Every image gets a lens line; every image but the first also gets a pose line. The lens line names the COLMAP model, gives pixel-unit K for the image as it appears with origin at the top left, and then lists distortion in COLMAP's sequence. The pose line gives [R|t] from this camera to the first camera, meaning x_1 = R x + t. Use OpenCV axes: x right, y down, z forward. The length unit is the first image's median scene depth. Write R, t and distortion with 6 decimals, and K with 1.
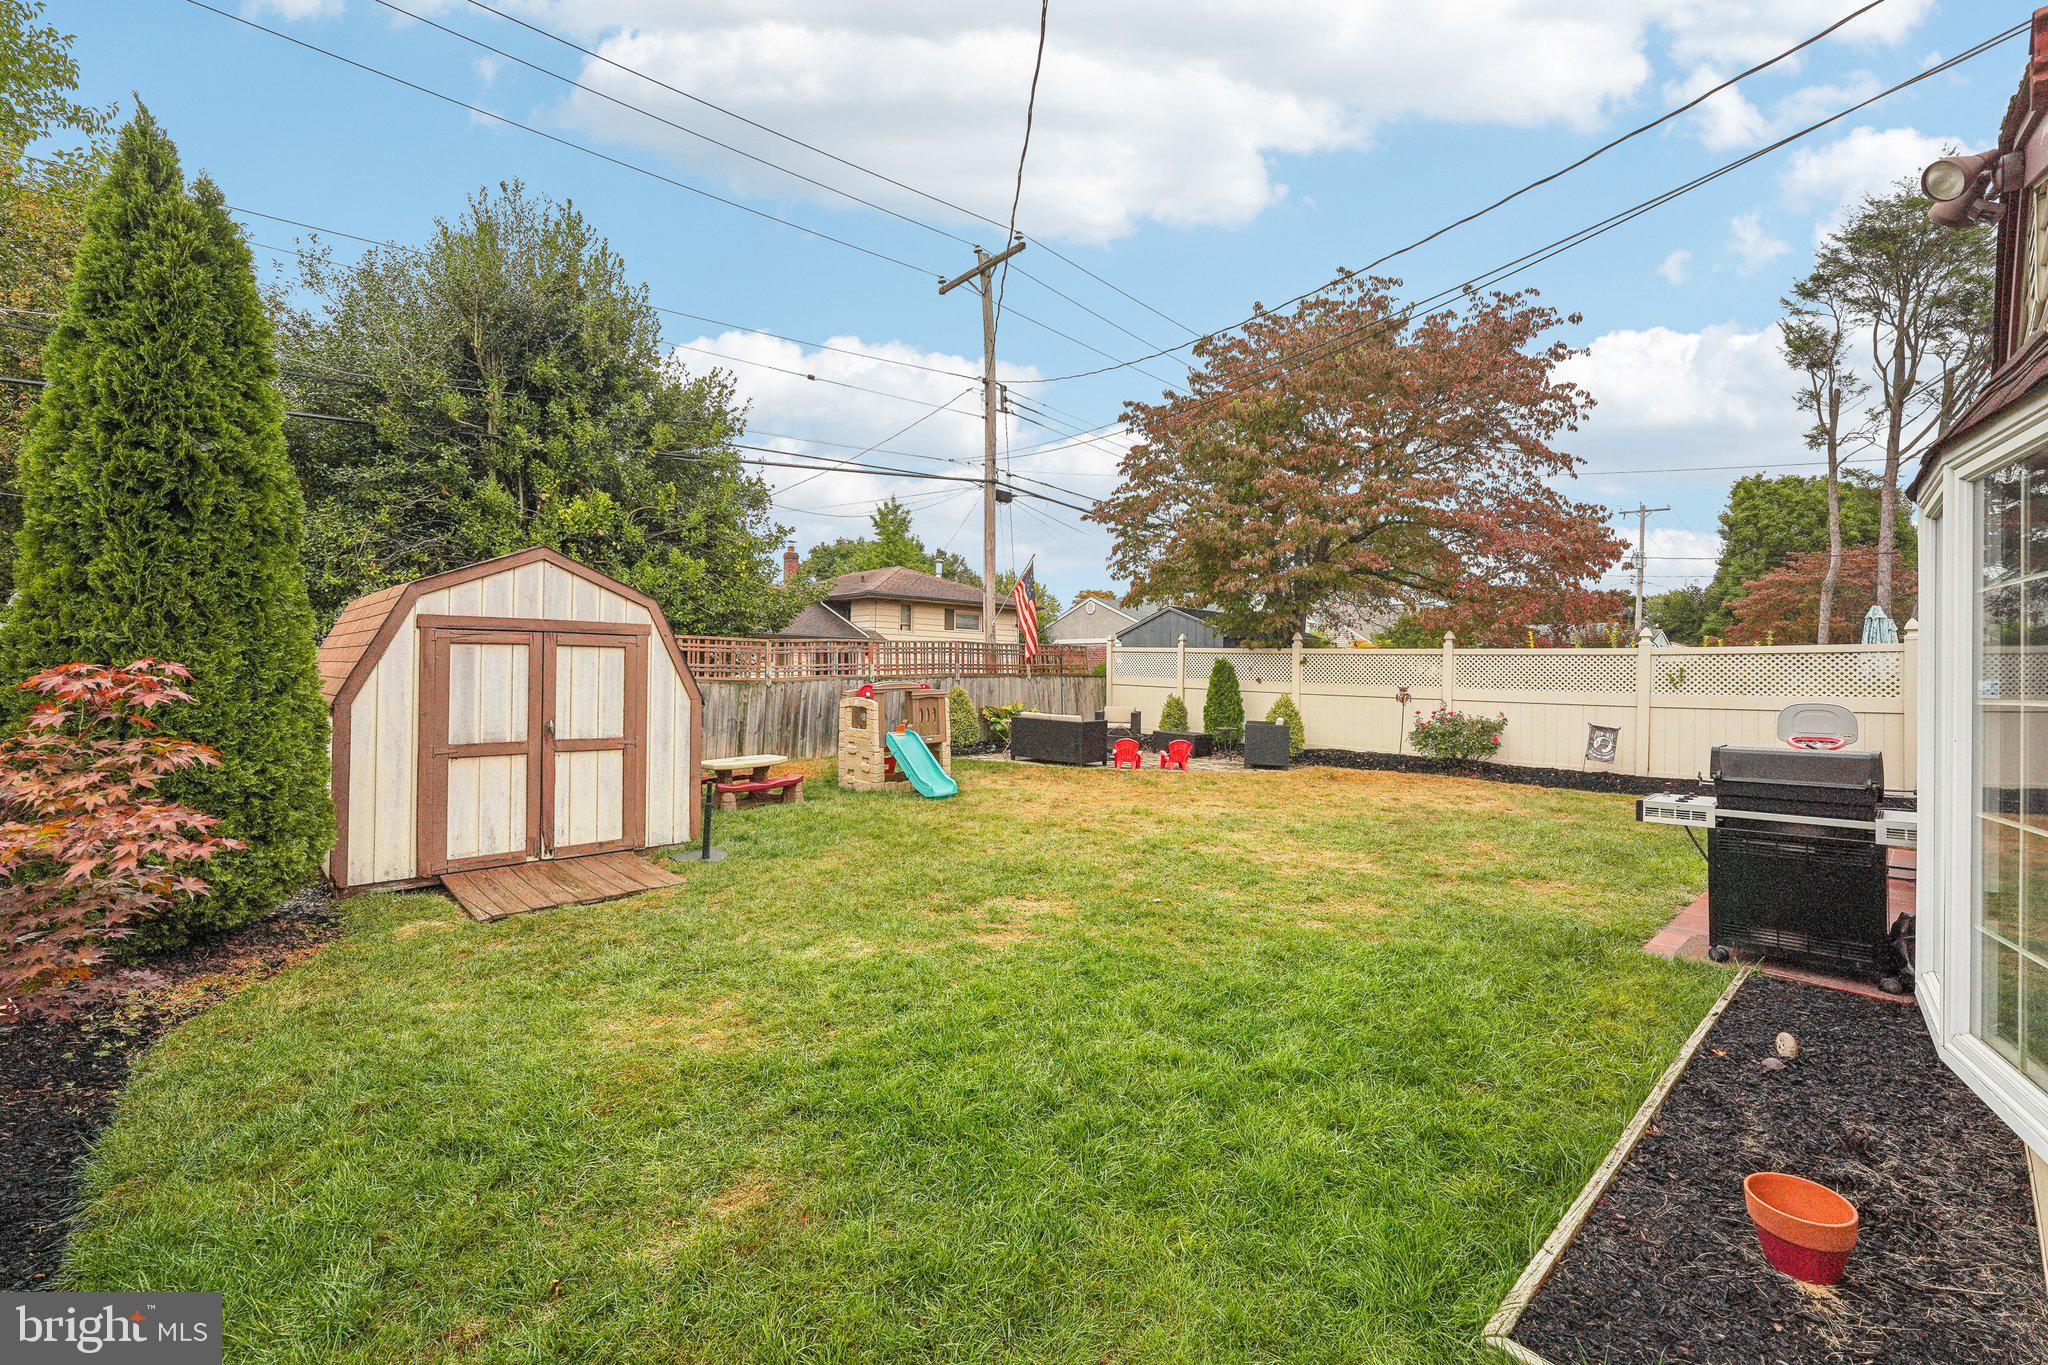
lens RADIAL K [[825.9, 0, 1013.4], [0, 825.9, 678.0], [0, 0, 1]] dist [-0.000947, 0.000194]
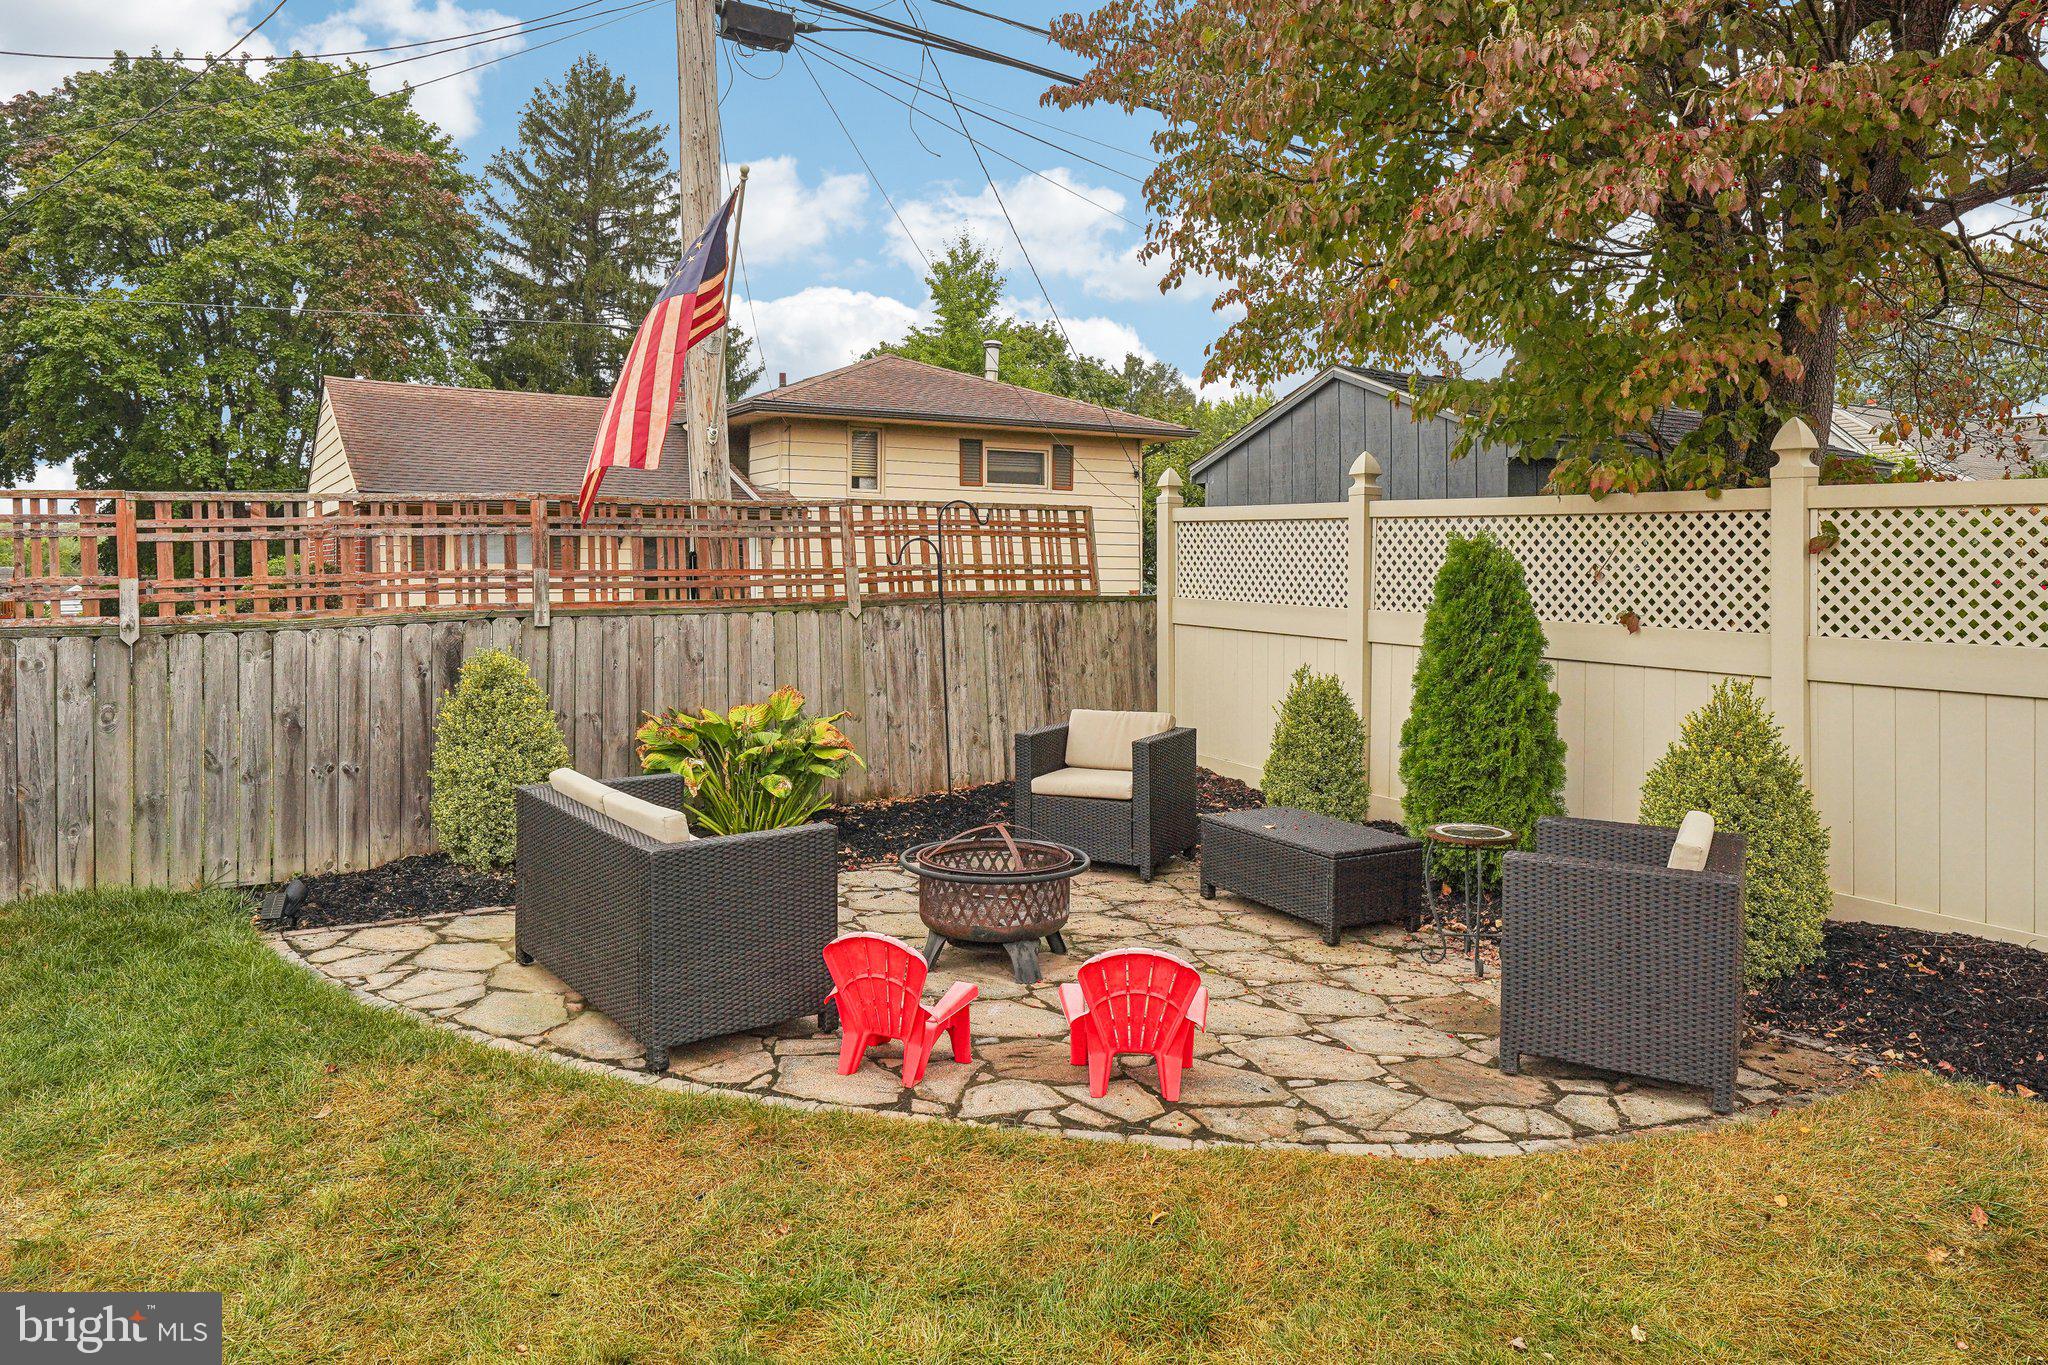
lens RADIAL K [[1368.3, 0, 1019.4], [0, 1368.3, 671.0], [0, 0, 1]] dist [0.001092, 0.000351]
pose [[0.982977, 0.002009, -0.183717, 0.194785], [0.010226, 0.997792, 0.065625, -0.011540], [0.183444, -0.066386, 0.980786, 0.564425]]
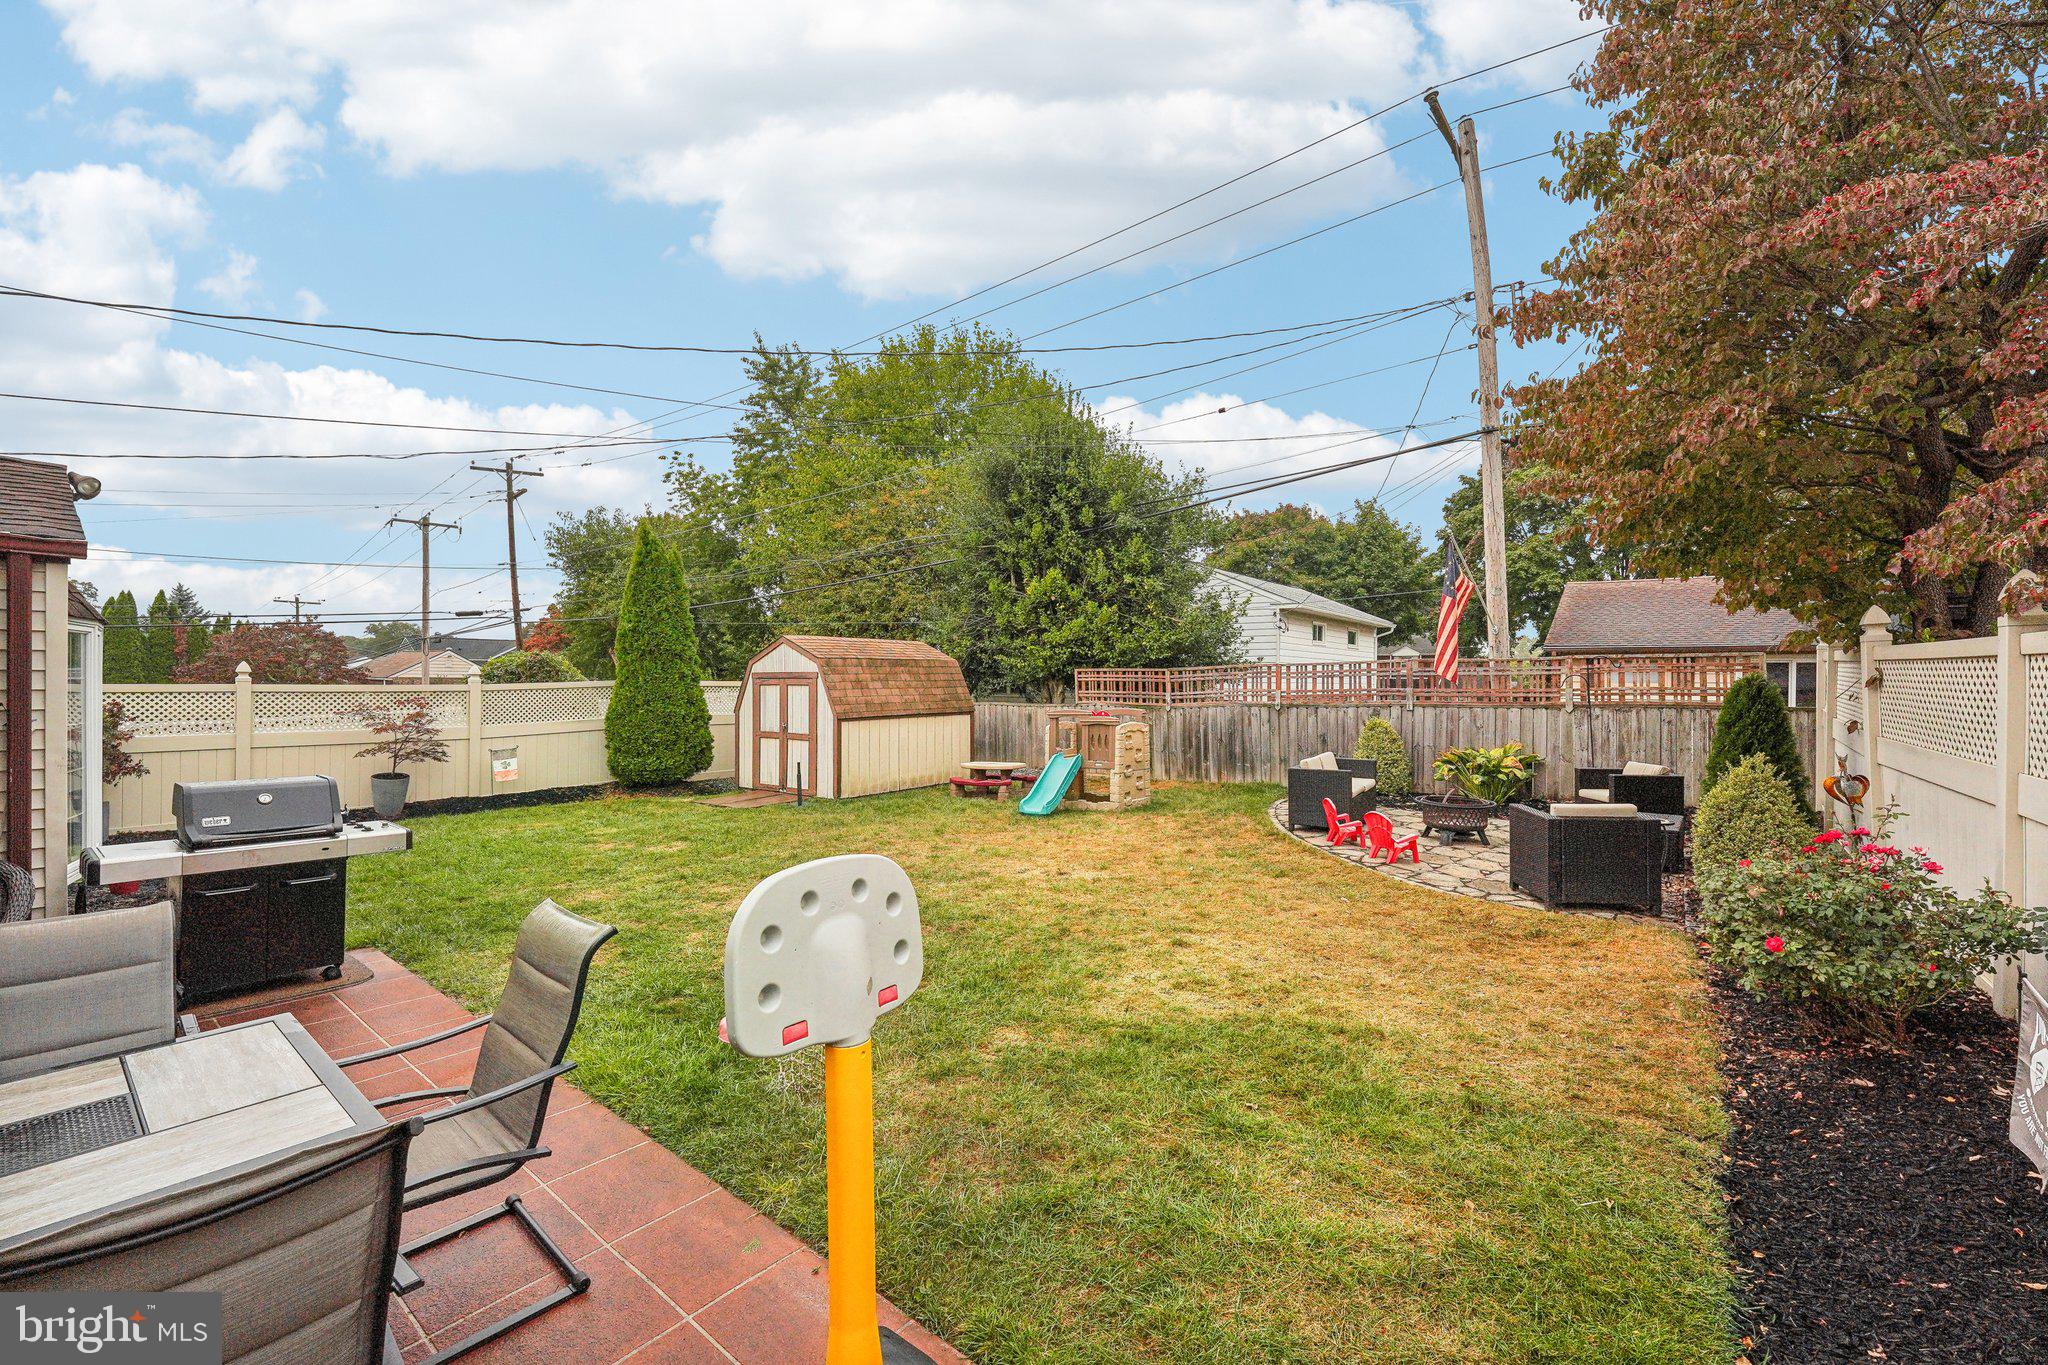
lens RADIAL K [[825.9, 0, 1013.4], [0, 825.9, 678.0], [0, 0, 1]] dist [-0.000947, 0.000194]
pose [[0.167747, -0.016233, -0.985696, 0.642145], [-0.006894, 0.999821, -0.017639, -0.010975], [0.985806, 0.009754, 0.167605, 0.515649]]
